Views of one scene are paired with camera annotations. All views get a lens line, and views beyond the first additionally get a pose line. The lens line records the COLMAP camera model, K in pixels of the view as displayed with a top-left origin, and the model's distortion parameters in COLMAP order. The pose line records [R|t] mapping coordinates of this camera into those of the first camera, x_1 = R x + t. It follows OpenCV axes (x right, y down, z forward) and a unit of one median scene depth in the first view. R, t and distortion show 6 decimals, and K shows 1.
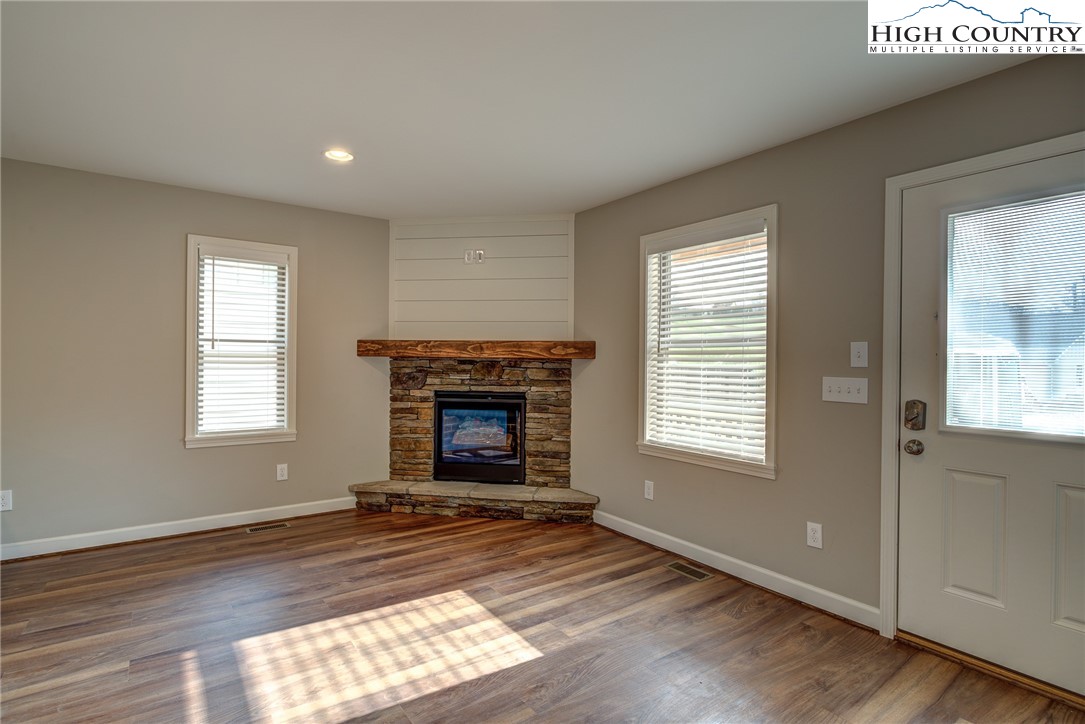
lens RADIAL K [[533.4, 0, 559.3], [0, 533.4, 357.9], [0, 0, 1]] dist [0.000078, 0.002505]
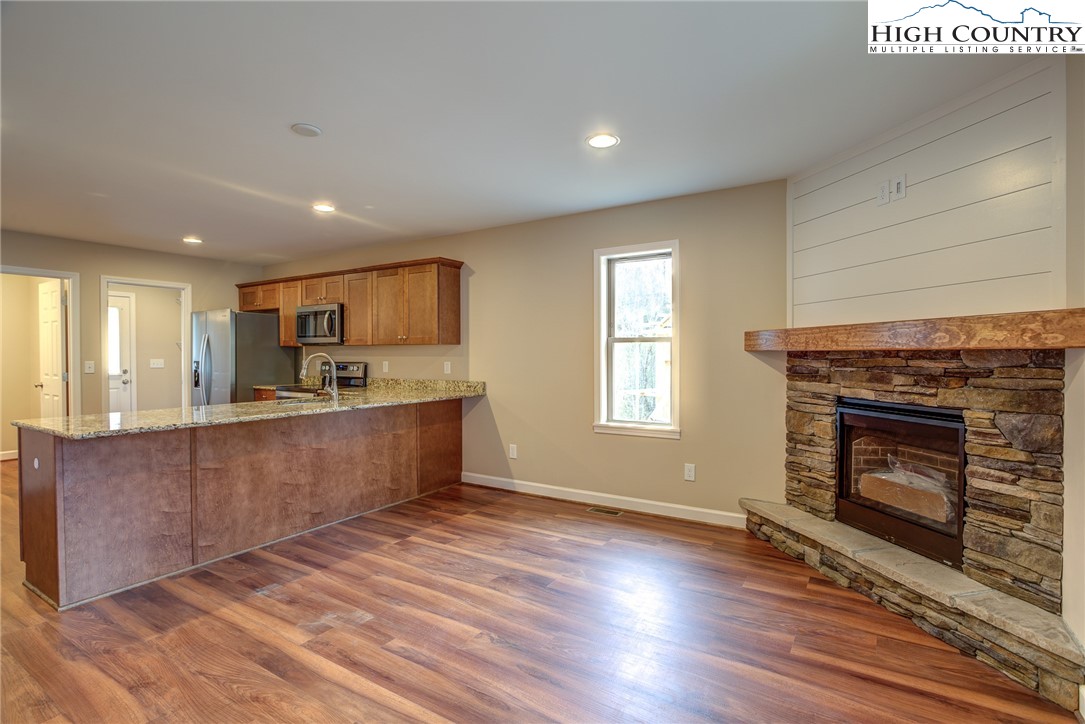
lens RADIAL K [[533.4, 0, 535.4], [0, 533.4, 358.0], [0, 0, 1]] dist [0.000078, 0.002505]
pose [[0.351640, -0.004540, -0.936124, 0.329181], [0.014784, 0.999890, 0.000704, 0.003153], [0.936018, -0.014087, 0.351669, 0.437425]]
